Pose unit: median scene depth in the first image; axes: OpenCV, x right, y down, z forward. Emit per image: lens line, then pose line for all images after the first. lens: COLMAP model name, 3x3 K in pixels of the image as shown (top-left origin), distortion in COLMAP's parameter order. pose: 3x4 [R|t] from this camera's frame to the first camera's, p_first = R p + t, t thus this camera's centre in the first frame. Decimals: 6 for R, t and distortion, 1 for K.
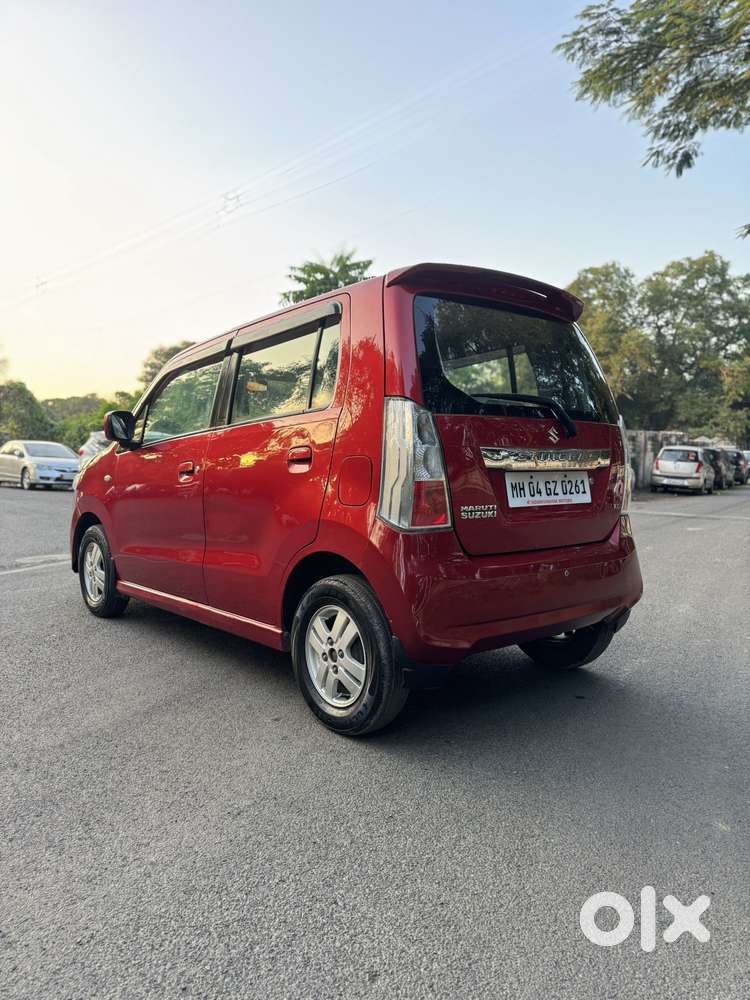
lens RADIAL K [[697.3, 0, 395.0], [0, 697.3, 504.8], [0, 0, 1]] dist [0.032740, -0.044938]
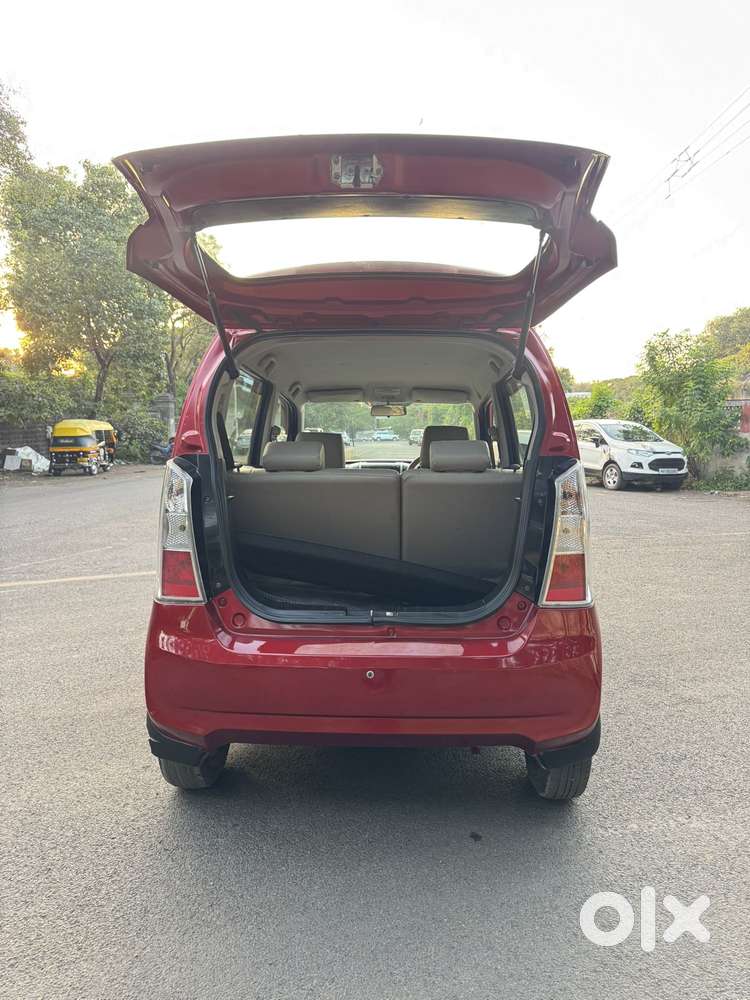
lens RADIAL K [[697.3, 0, 369.9], [0, 697.3, 500.2], [0, 0, 1]] dist [0.032740, -0.044938]
pose [[0.728356, 0.057088, -0.682816, 0.893253], [-0.041692, 0.998369, 0.038998, -0.152487], [0.683929, 0.000064, 0.729549, 0.475833]]
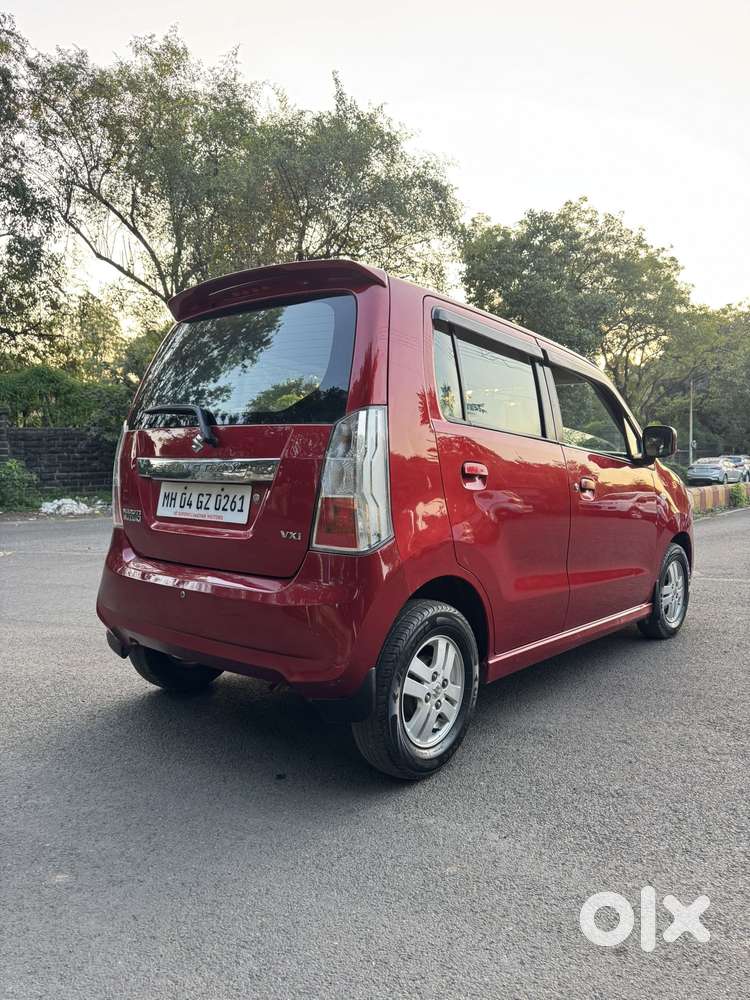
lens RADIAL K [[697.3, 0, 374.7], [0, 697.3, 499.5], [0, 0, 1]] dist [0.032740, -0.044938]
pose [[0.158288, 0.038699, -0.986634, 1.354389], [-0.073770, 0.996902, 0.027267, -0.079114], [0.984633, 0.068468, 0.160652, 1.249923]]
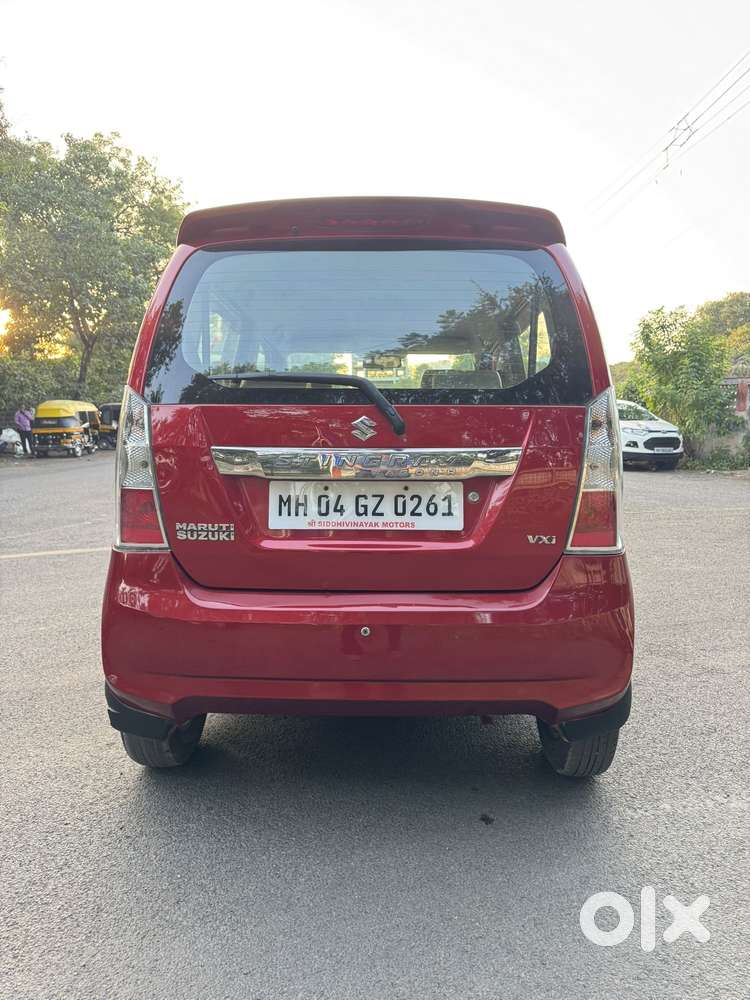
lens RADIAL K [[697.3, 0, 367.6], [0, 697.3, 500.6], [0, 0, 1]] dist [0.032740, -0.044938]
pose [[0.736352, 0.069133, -0.673058, 0.796639], [-0.041063, 0.997499, 0.057533, -0.078917], [0.675351, -0.014726, 0.737349, 0.574403]]
